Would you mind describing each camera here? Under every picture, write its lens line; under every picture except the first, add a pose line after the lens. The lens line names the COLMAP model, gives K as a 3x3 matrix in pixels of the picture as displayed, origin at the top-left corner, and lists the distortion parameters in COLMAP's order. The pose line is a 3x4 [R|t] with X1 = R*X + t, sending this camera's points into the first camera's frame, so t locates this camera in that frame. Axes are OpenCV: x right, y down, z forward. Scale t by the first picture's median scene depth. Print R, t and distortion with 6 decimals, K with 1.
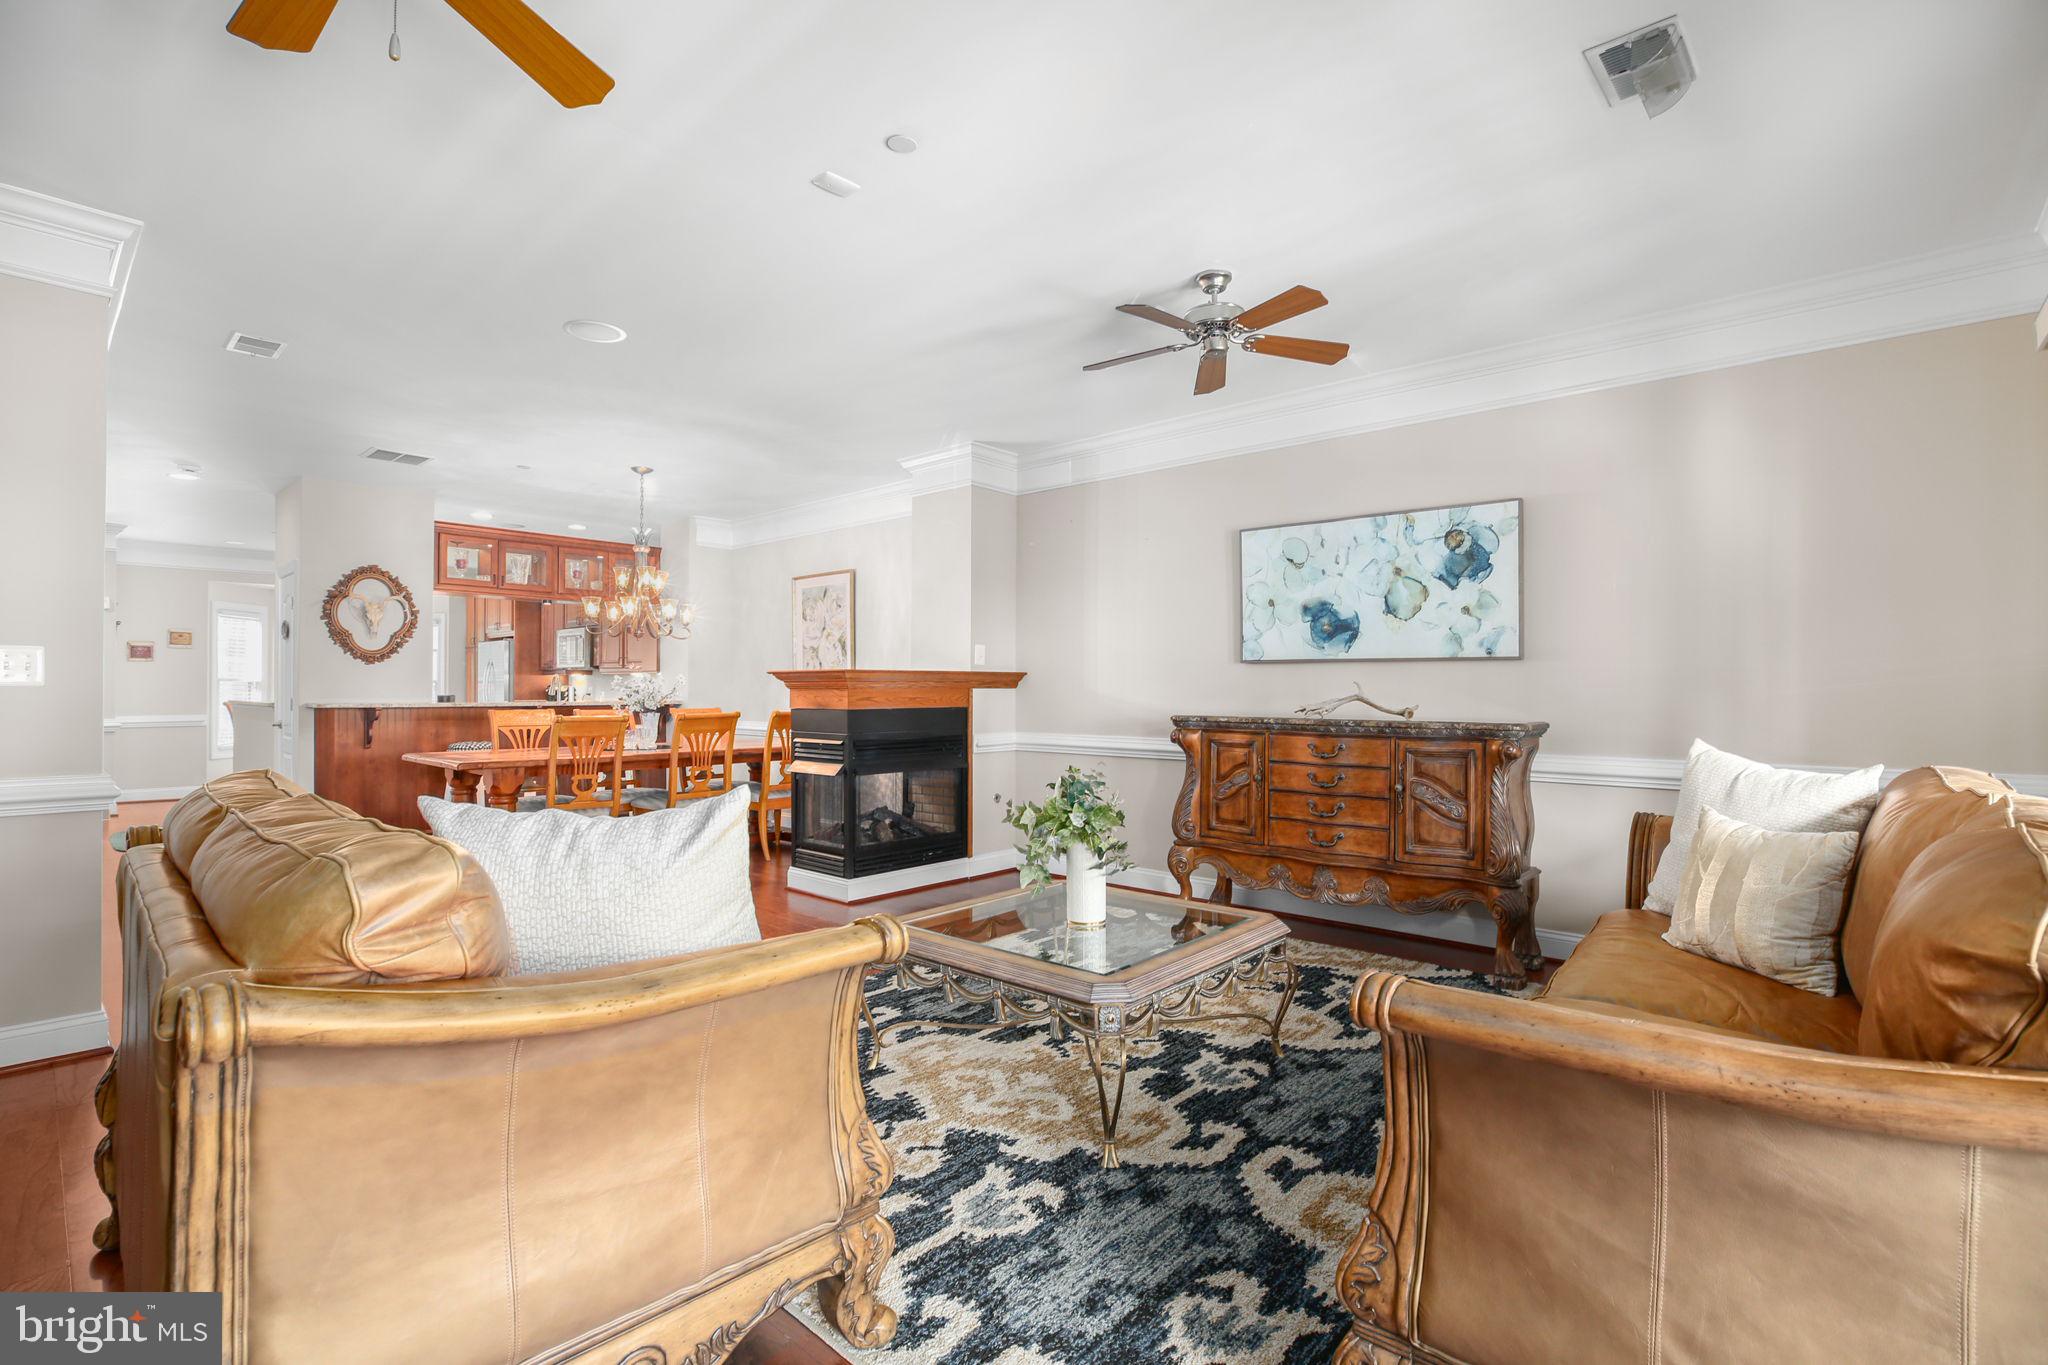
lens RADIAL K [[943.2, 0, 1025.9], [0, 943.2, 689.3], [0, 0, 1]] dist [-0.029540, 0.002560]
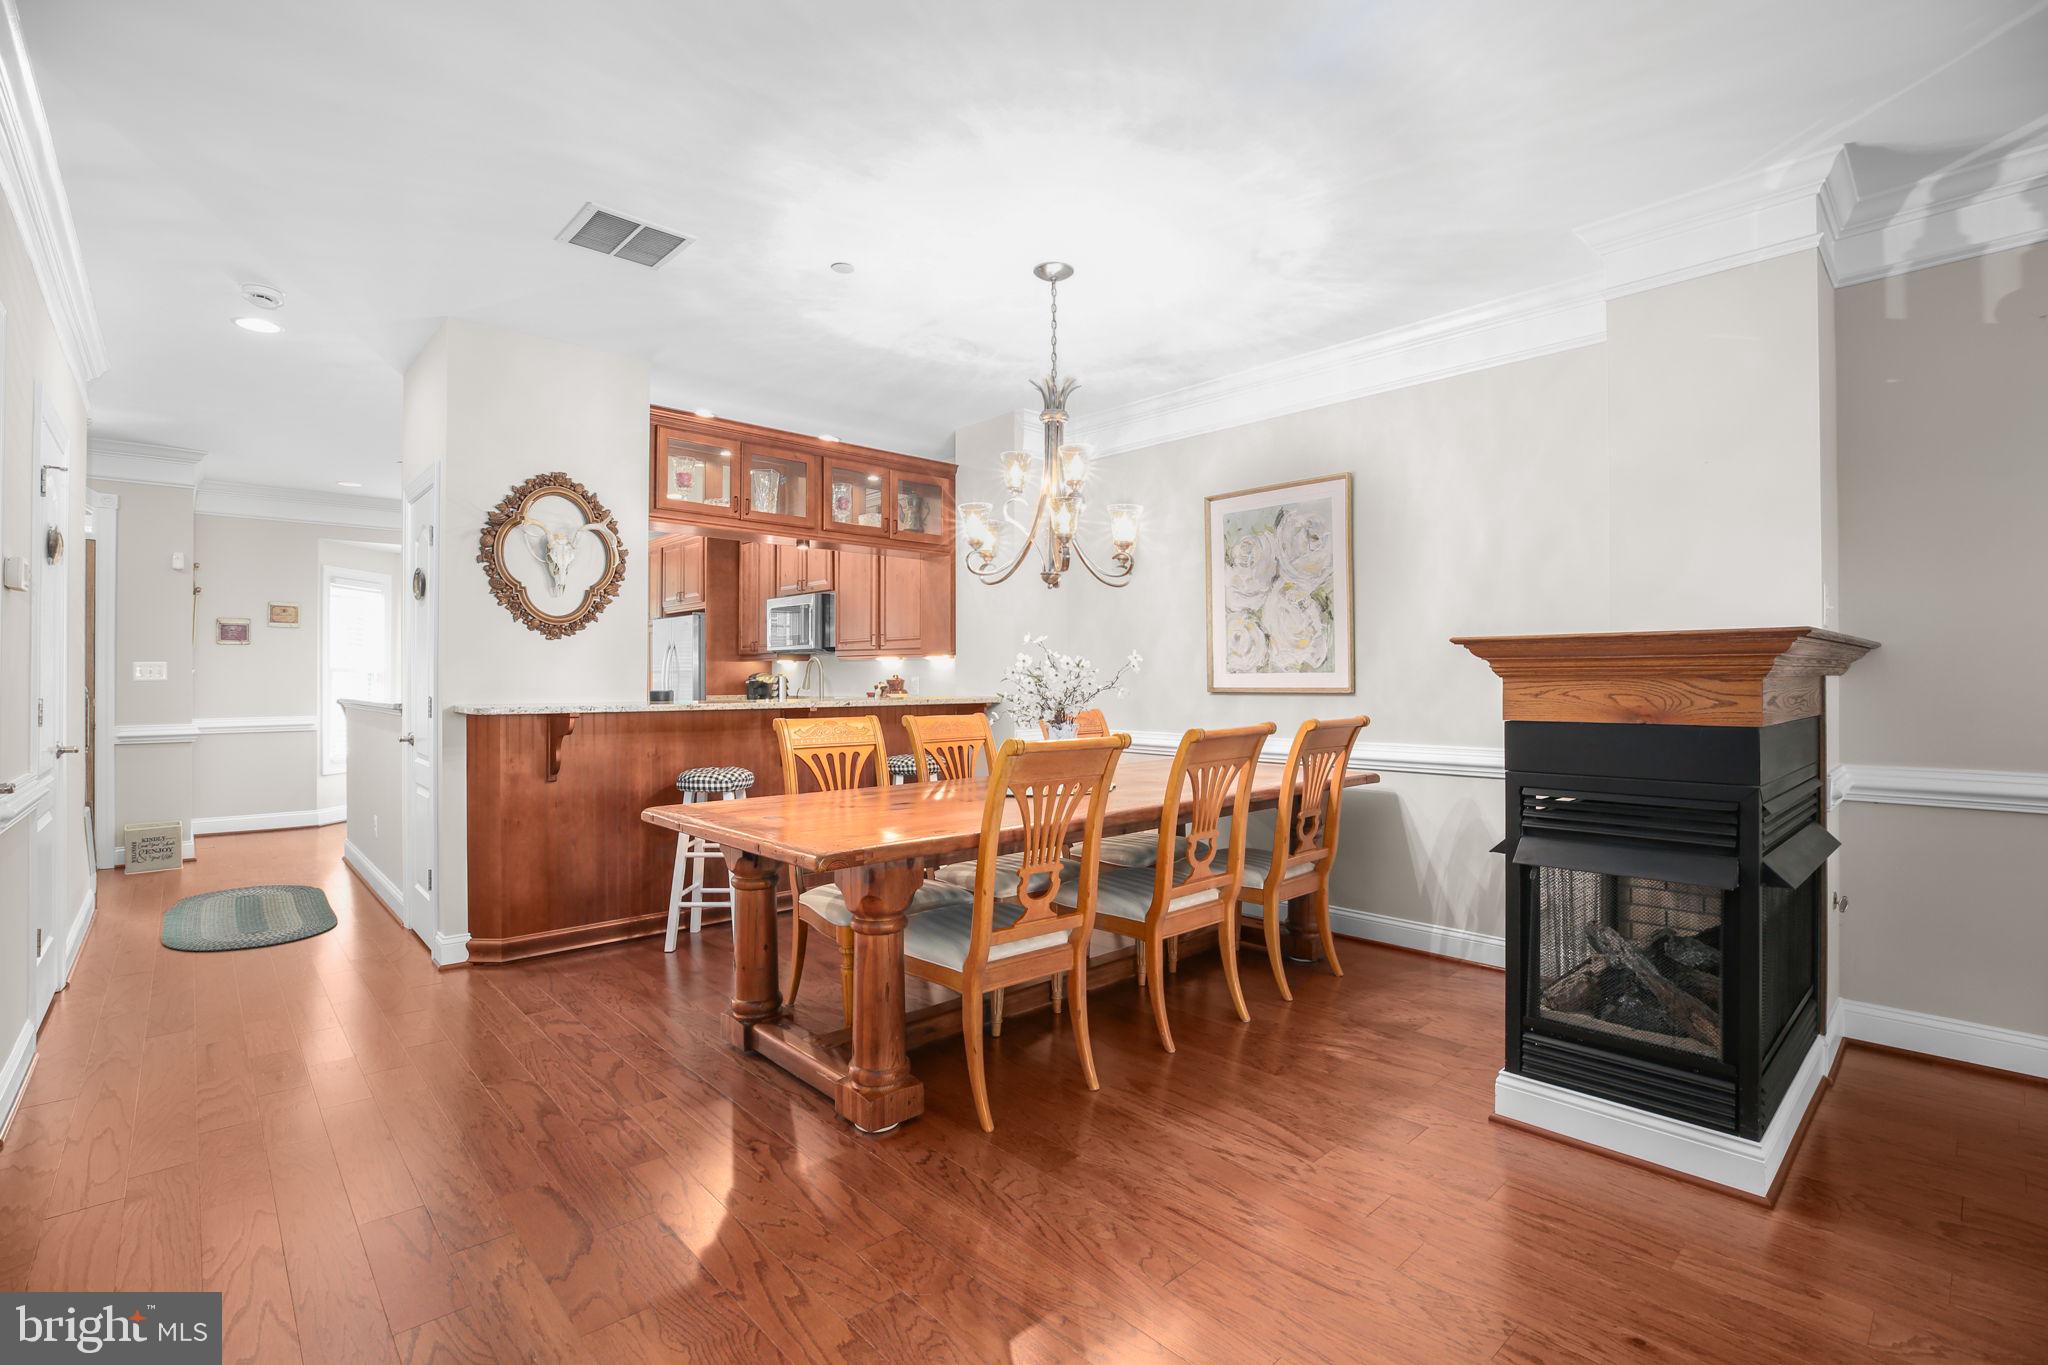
lens RADIAL K [[916.5, 0, 1024.6], [0, 916.5, 678.8], [0, 0, 1]] dist [-0.041031, -0.000239]
pose [[0.997093, -0.004301, -0.076070, -0.352602], [0.004342, 0.999991, 0.000369, -0.000877], [0.076068, -0.000698, 0.997102, 0.435016]]
